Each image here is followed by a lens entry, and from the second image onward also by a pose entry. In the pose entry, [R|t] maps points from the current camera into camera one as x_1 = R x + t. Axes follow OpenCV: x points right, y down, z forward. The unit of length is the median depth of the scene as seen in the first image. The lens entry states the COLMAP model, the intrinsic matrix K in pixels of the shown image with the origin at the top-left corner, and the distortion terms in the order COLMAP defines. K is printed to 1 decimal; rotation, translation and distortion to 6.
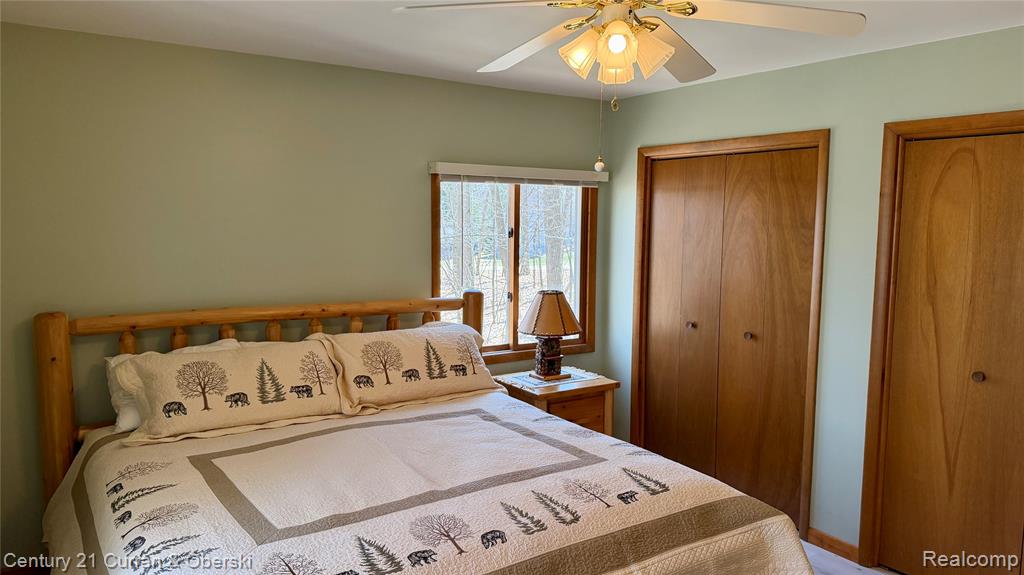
lens RADIAL K [[725.2, 0, 507.8], [0, 725.2, 280.9], [0, 0, 1]] dist [0.070729, -0.095476]
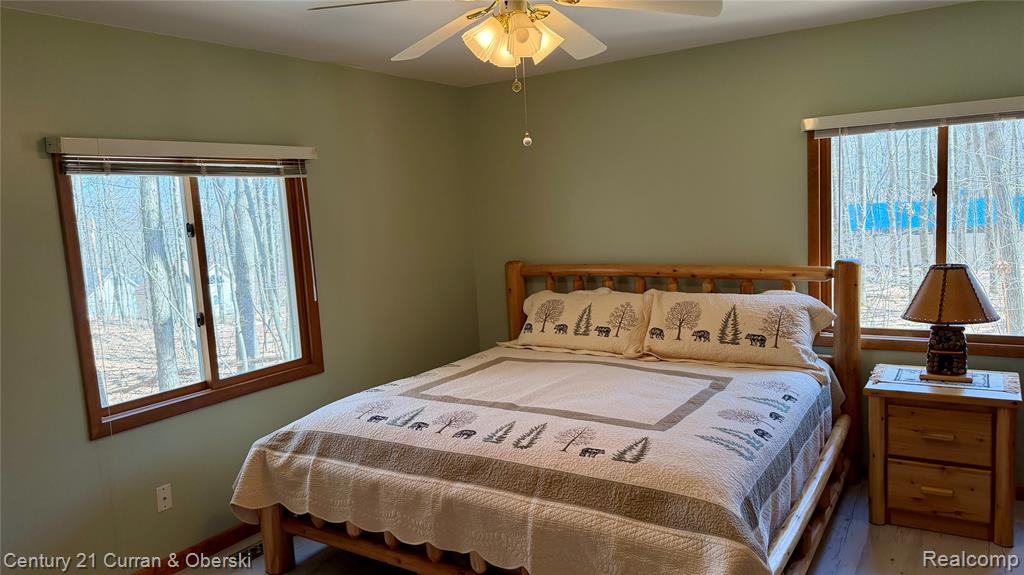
lens RADIAL K [[725.2, 0, 505.6], [0, 725.2, 289.2], [0, 0, 1]] dist [0.070729, -0.095476]
pose [[0.368359, 0.072668, -0.926839, 0.806828], [-0.023347, 0.997349, 0.068918, -0.003947], [0.929390, -0.003748, 0.369079, 0.381058]]
